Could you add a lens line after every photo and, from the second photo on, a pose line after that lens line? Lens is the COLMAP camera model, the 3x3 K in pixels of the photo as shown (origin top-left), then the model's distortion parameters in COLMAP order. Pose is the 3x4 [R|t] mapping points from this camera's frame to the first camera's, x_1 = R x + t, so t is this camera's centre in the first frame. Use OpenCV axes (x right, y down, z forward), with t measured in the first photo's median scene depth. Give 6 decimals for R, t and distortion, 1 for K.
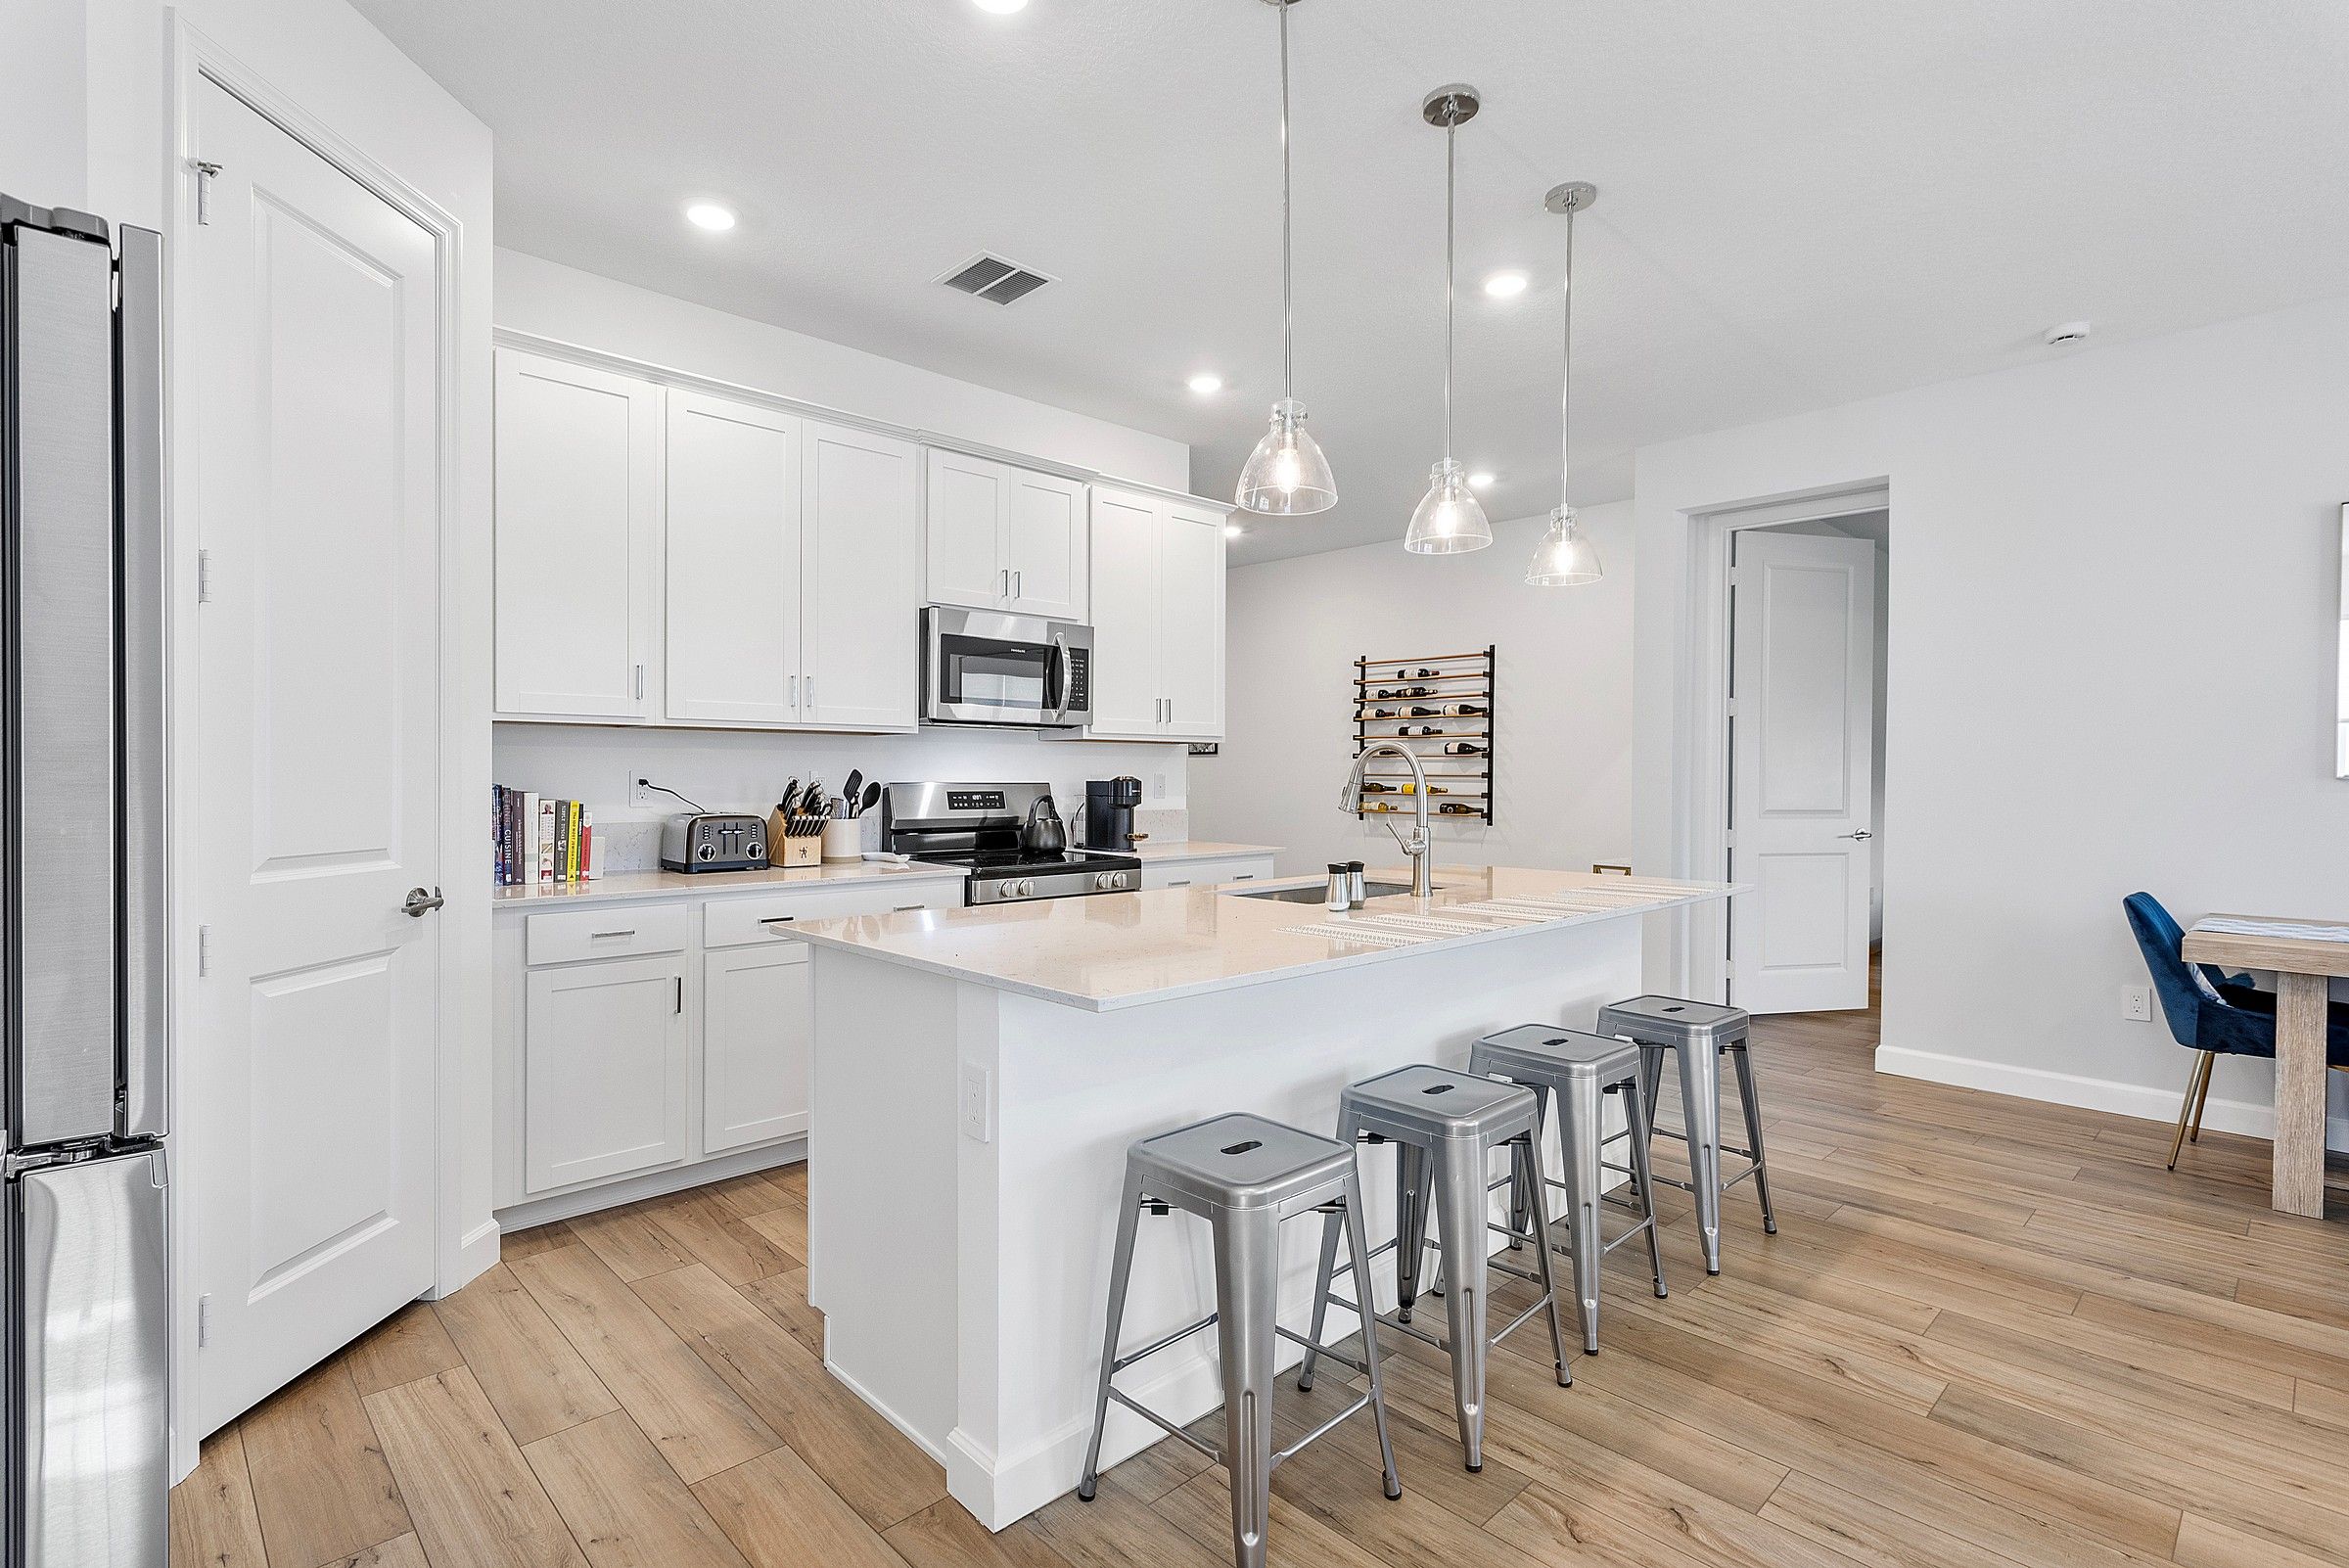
lens RADIAL K [[1142.1, 0, 1190.4], [0, 1142.1, 804.3], [0, 0, 1]] dist [-0.006433, 0.007905]
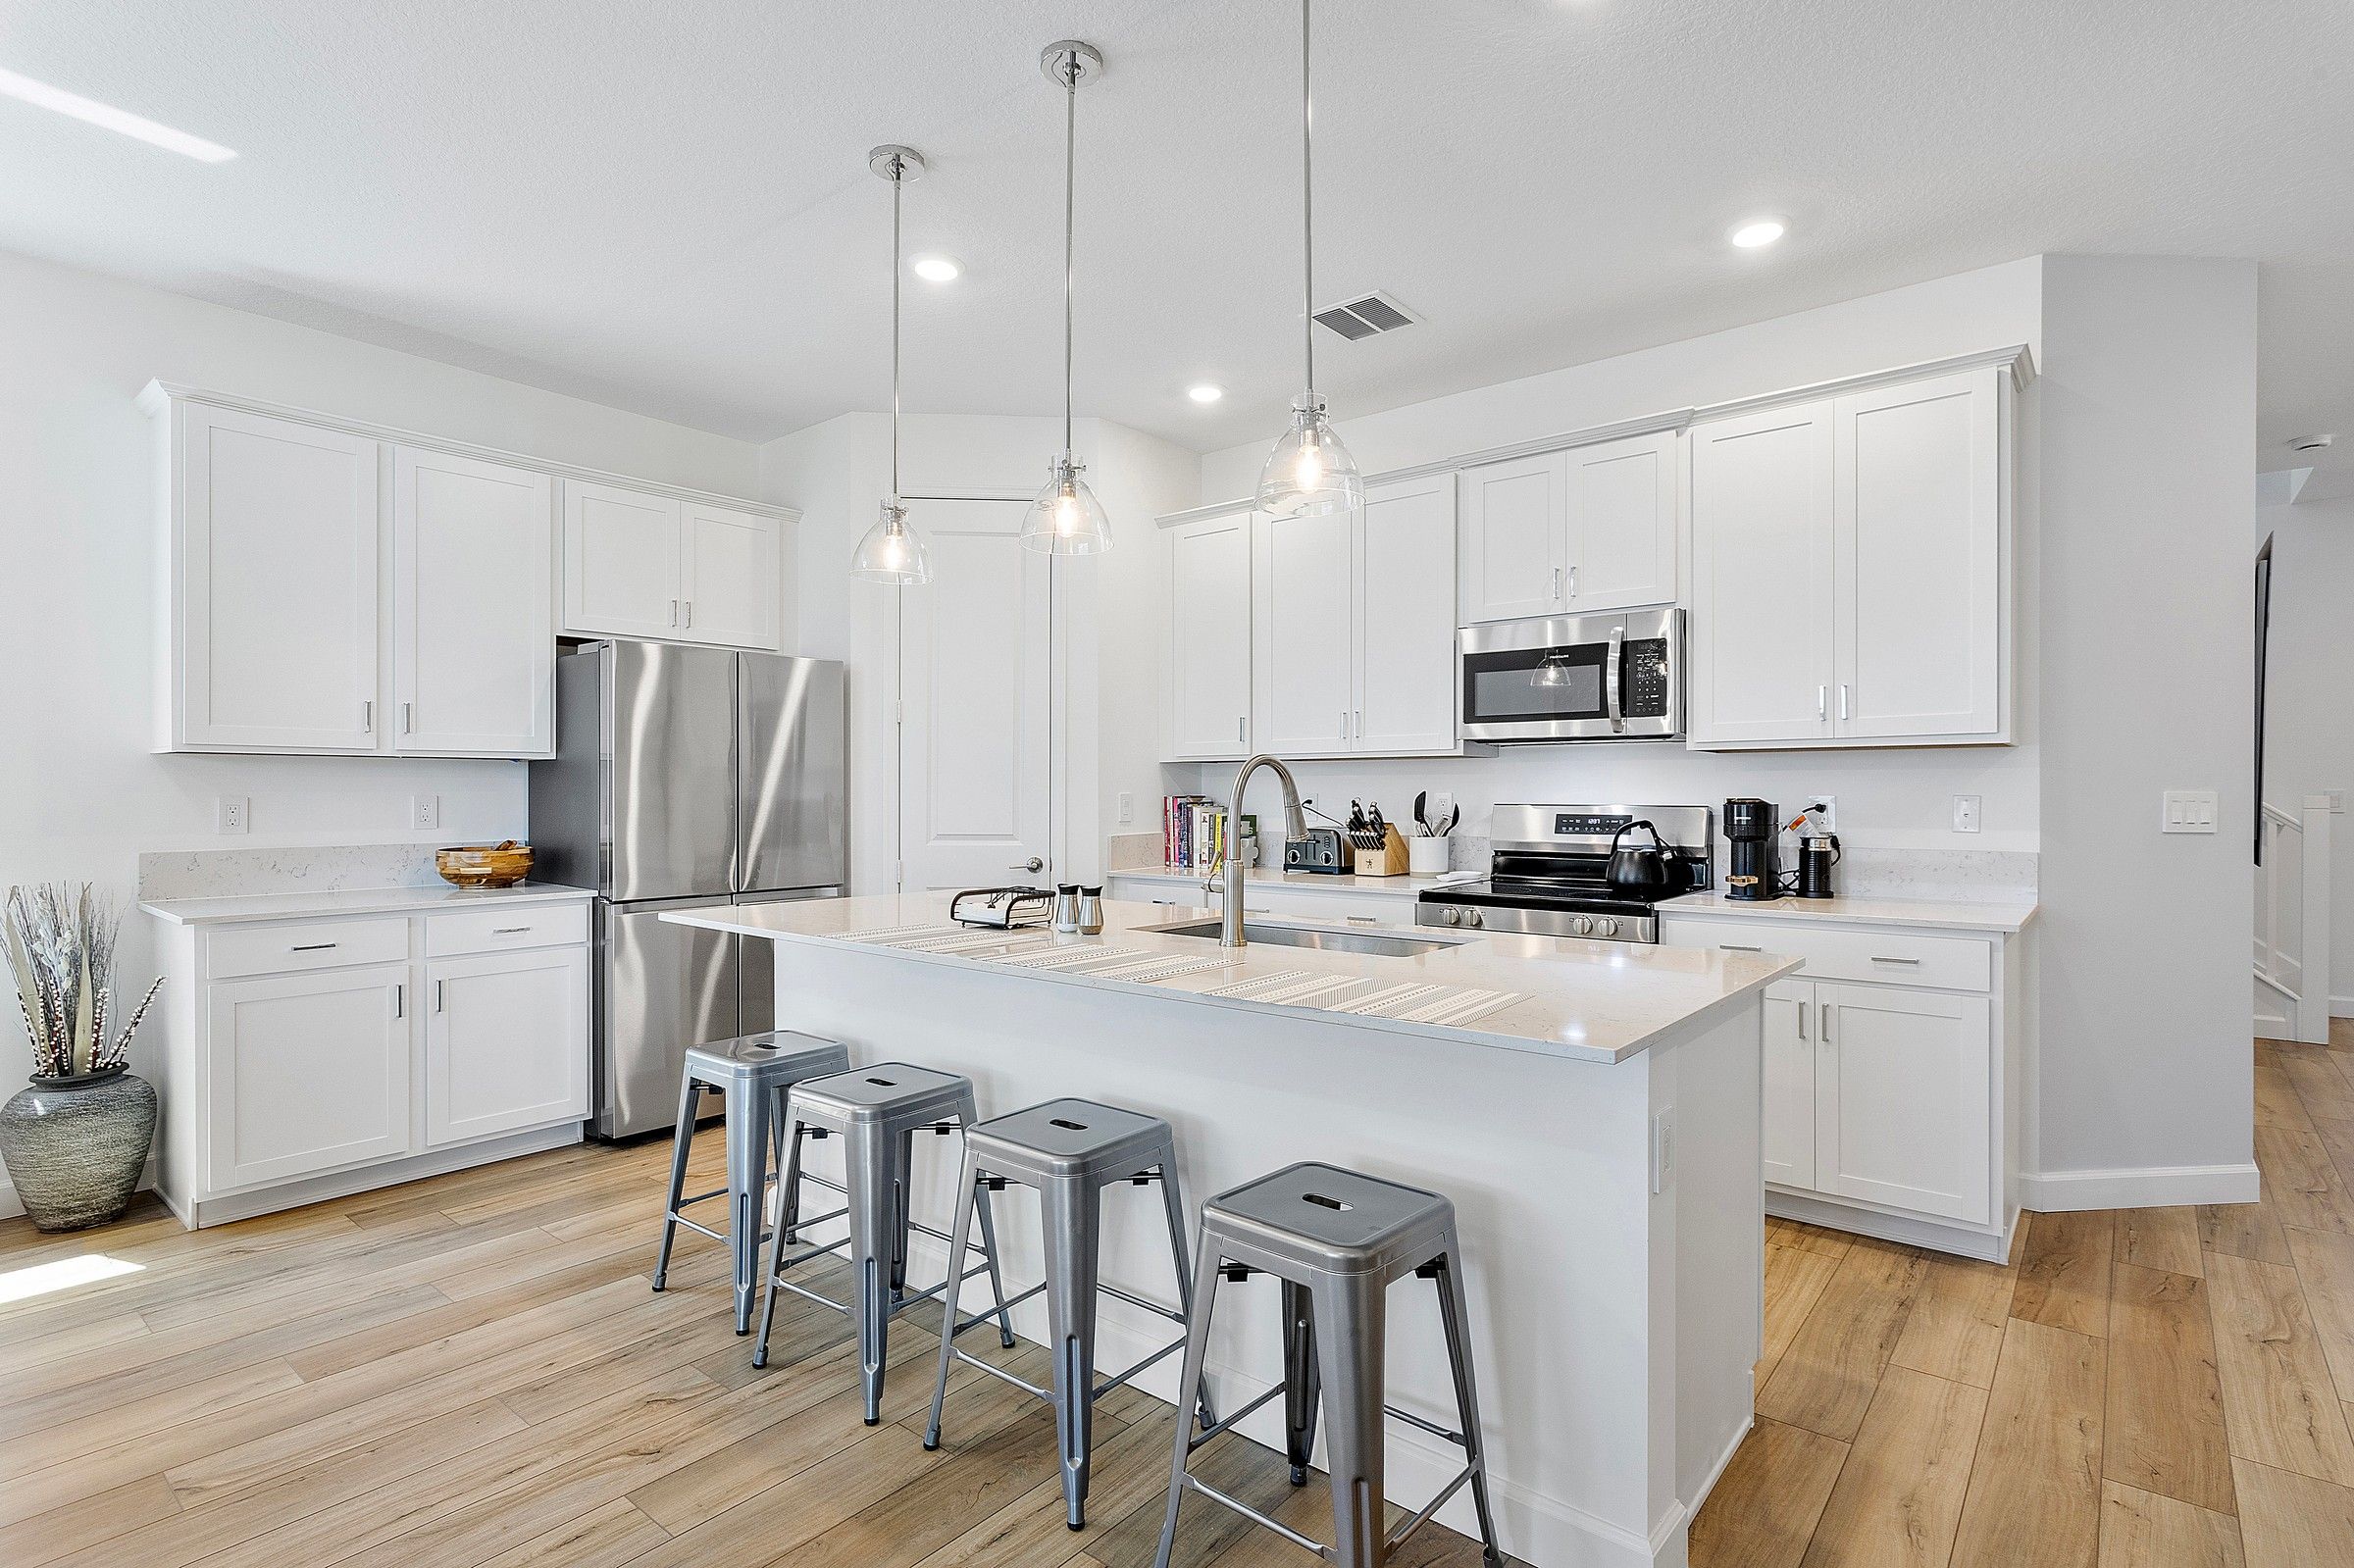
lens RADIAL K [[1144.4, 0, 1160.8], [0, 1144.4, 797.7], [0, 0, 1]] dist [-0.006433, 0.007905]
pose [[0.090344, 0.001342, -0.995910, 0.786915], [-0.025052, 0.999686, -0.000925, -0.017676], [0.995596, 0.025033, 0.090349, 0.682532]]
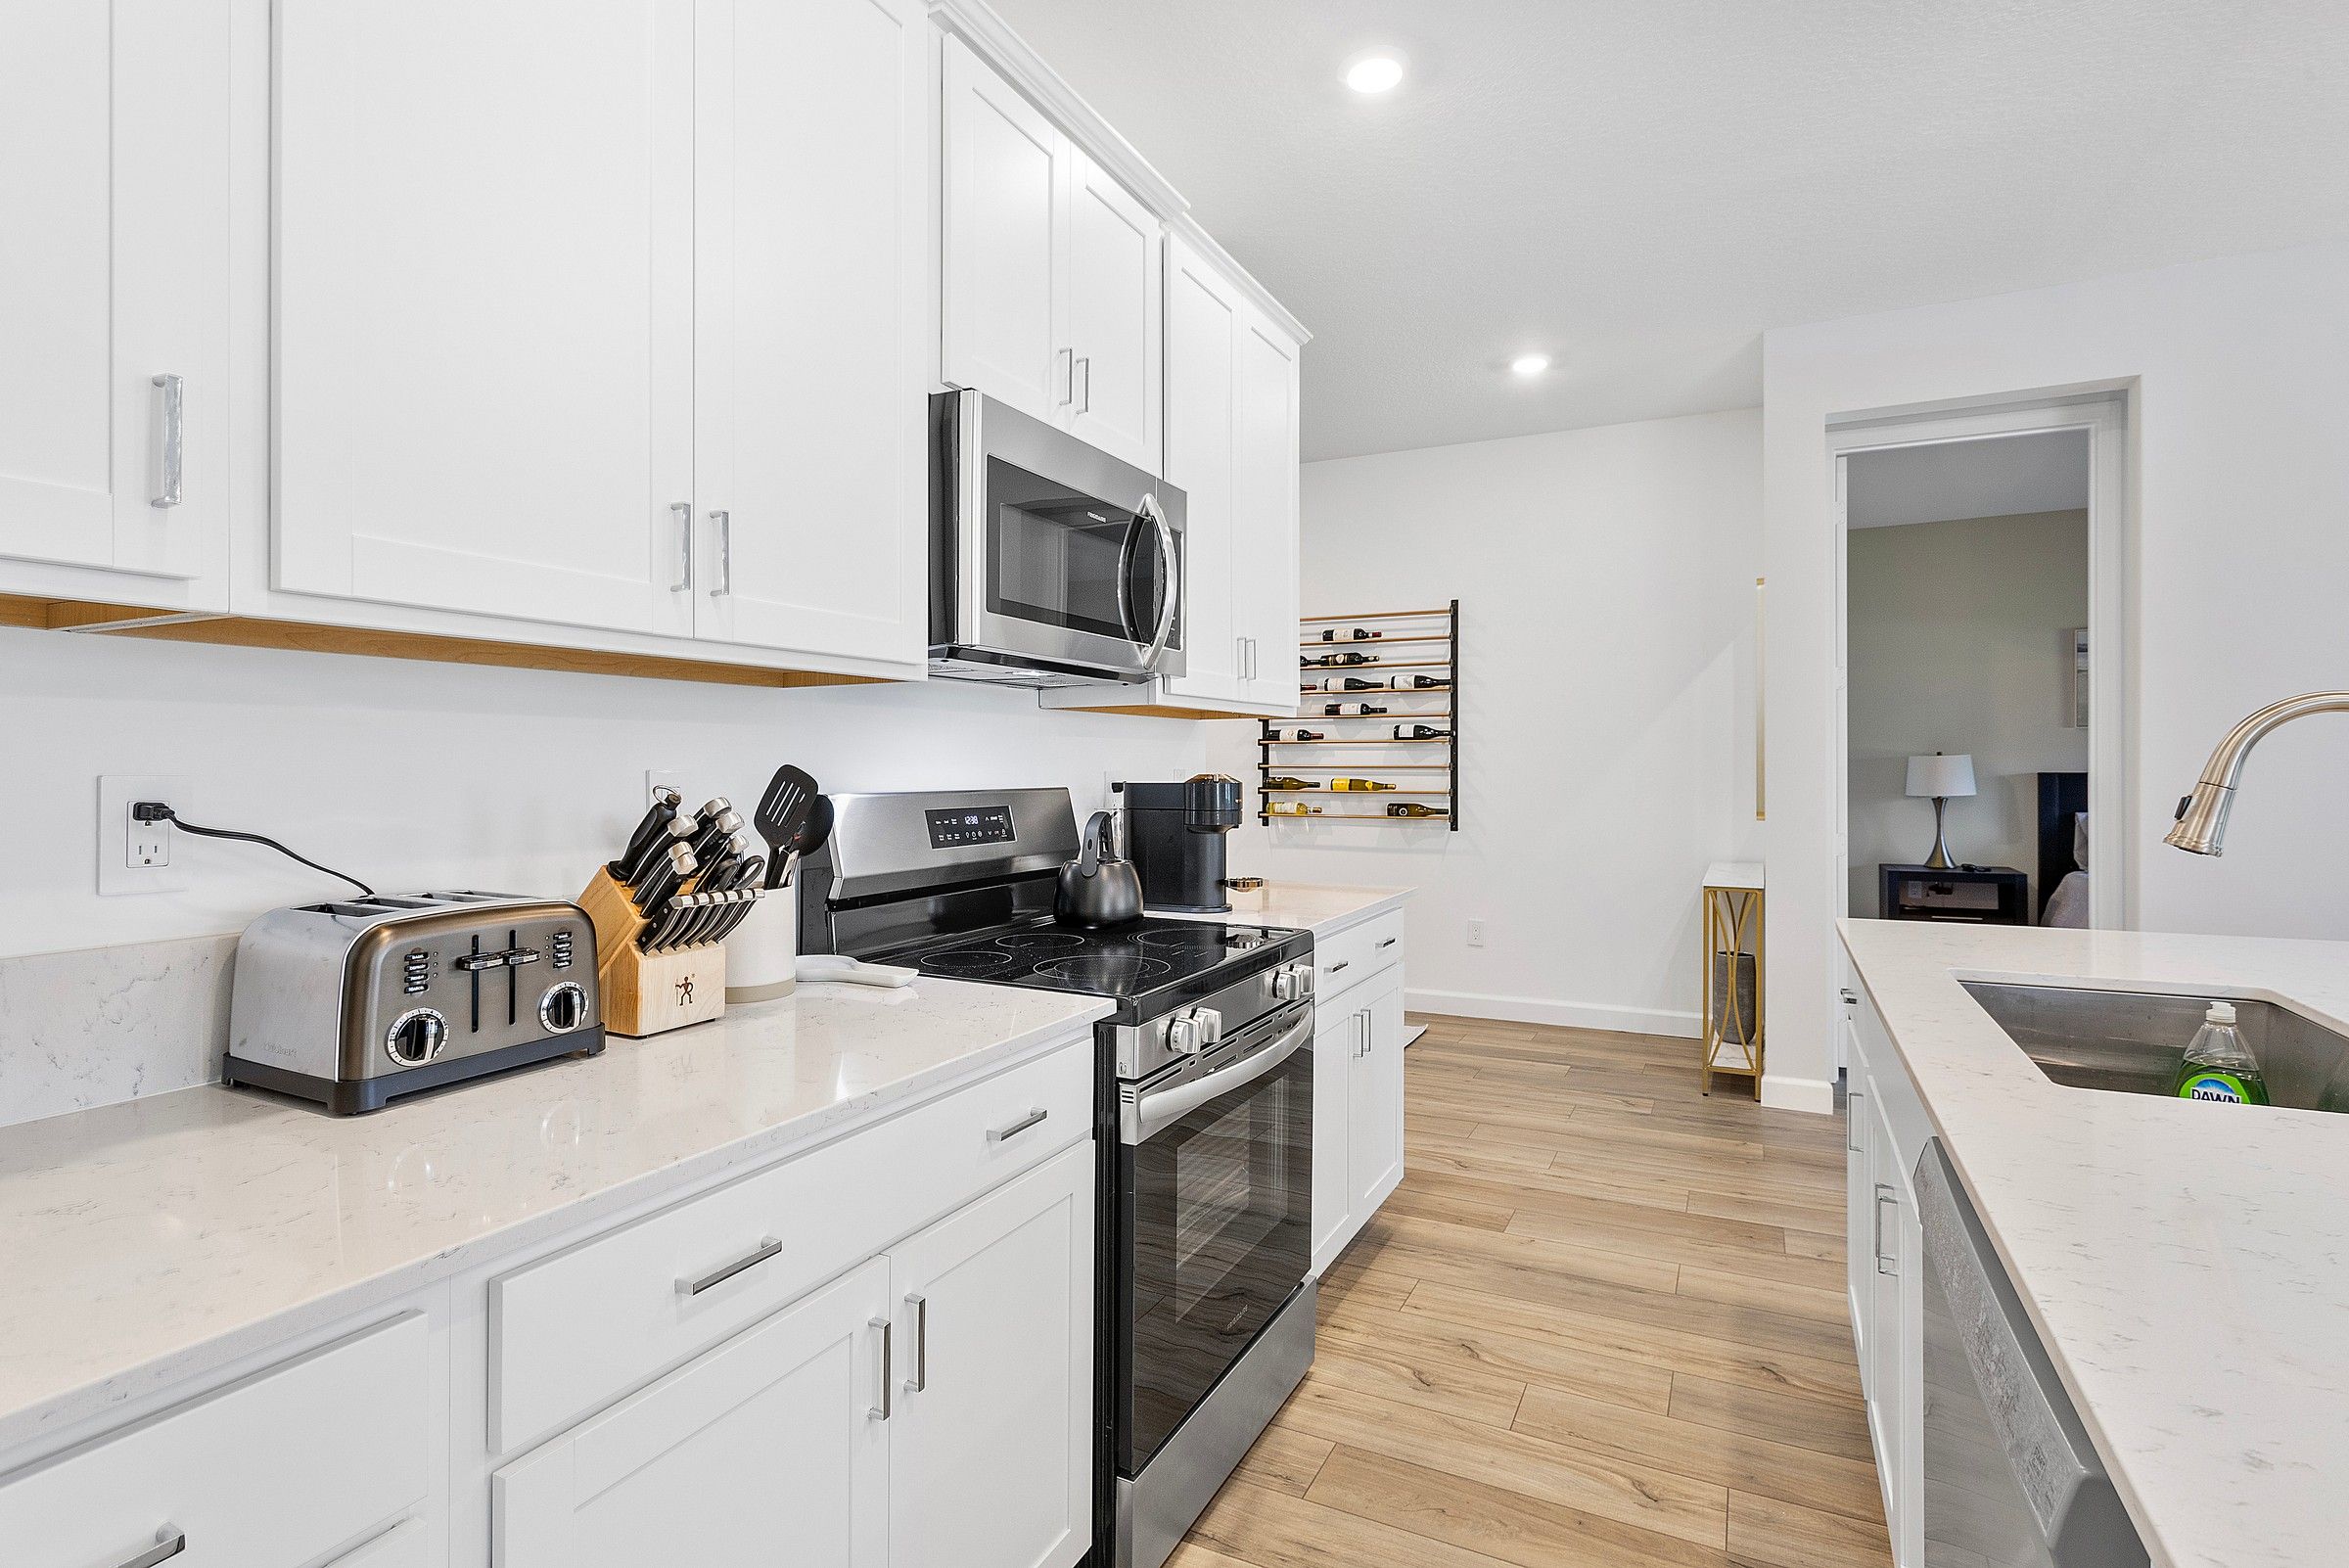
lens RADIAL K [[1142.1, 0, 1185.6], [0, 1142.1, 761.3], [0, 0, 1]] dist [-0.006433, 0.007905]
pose [[0.943343, -0.004371, 0.331791, -0.307690], [0.013989, 0.999548, -0.026604, -0.019588], [-0.331525, 0.029739, 0.942978, 0.594125]]
